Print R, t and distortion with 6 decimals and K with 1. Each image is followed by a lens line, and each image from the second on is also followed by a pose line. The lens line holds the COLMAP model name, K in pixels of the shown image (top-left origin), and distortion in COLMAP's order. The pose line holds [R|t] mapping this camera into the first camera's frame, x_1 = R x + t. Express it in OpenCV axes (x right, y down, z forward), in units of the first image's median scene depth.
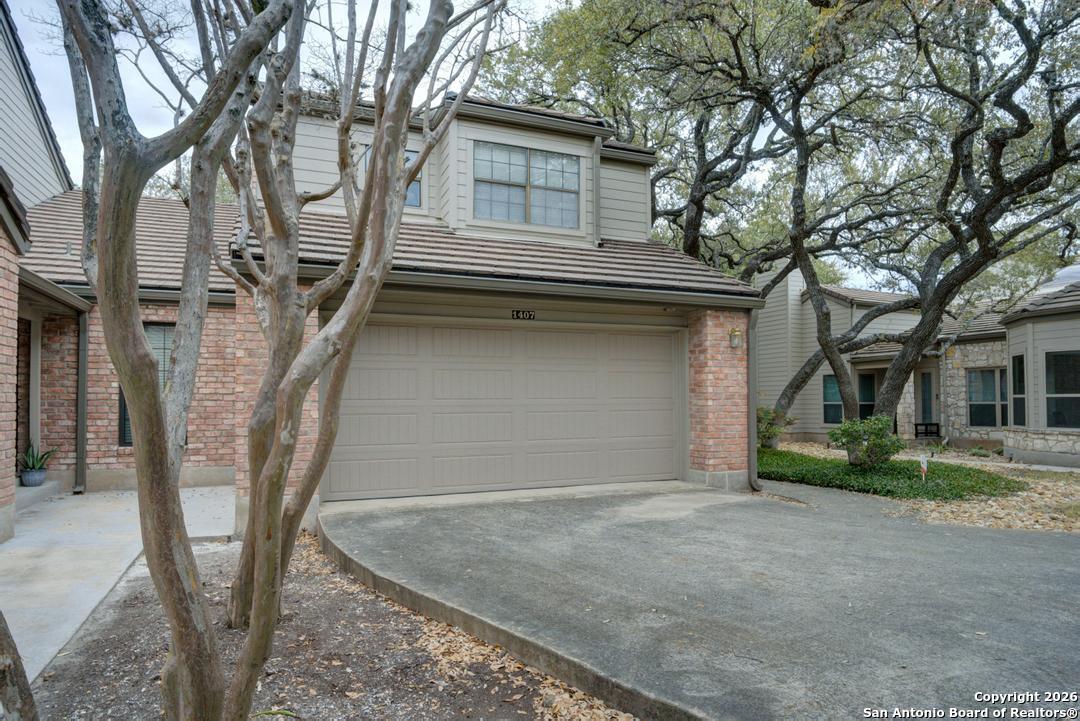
lens RADIAL K [[609.4, 0, 536.3], [0, 609.4, 388.4], [0, 0, 1]] dist [-0.031453, 0.000588]
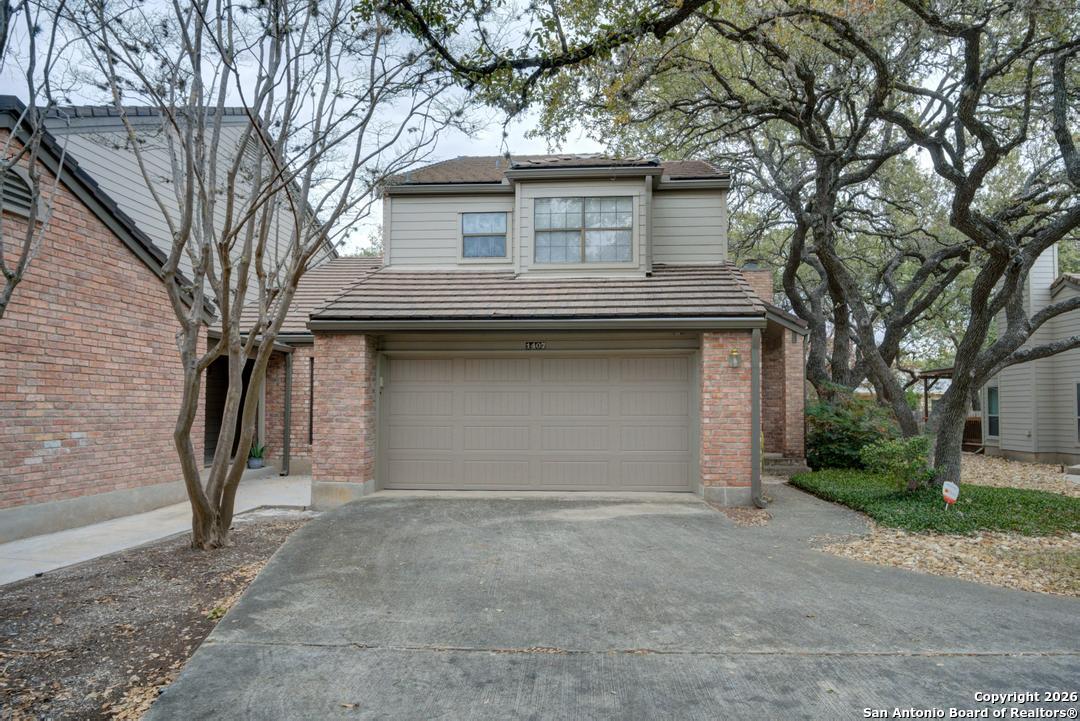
lens RADIAL K [[609.4, 0, 583.4], [0, 609.4, 383.5], [0, 0, 1]] dist [-0.031453, 0.000588]
pose [[0.906730, -0.010657, -0.421578, 0.532151], [0.002578, 0.999802, -0.019729, -0.020358], [0.421704, 0.016802, 0.906578, -0.048465]]
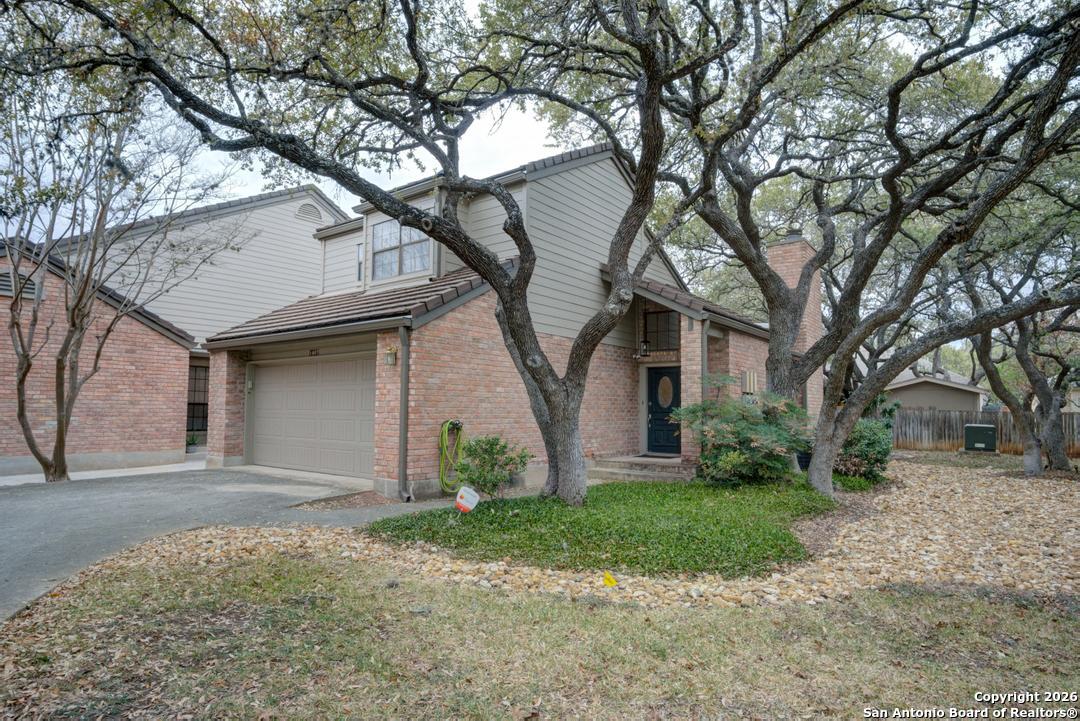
lens RADIAL K [[609.4, 0, 542.3], [0, 609.4, 364.3], [0, 0, 1]] dist [-0.031453, 0.000588]
pose [[0.508821, -0.054139, -0.859169, 1.405158], [0.008129, 0.998278, -0.058091, -0.003227], [0.860834, 0.022573, 0.508385, 0.680052]]
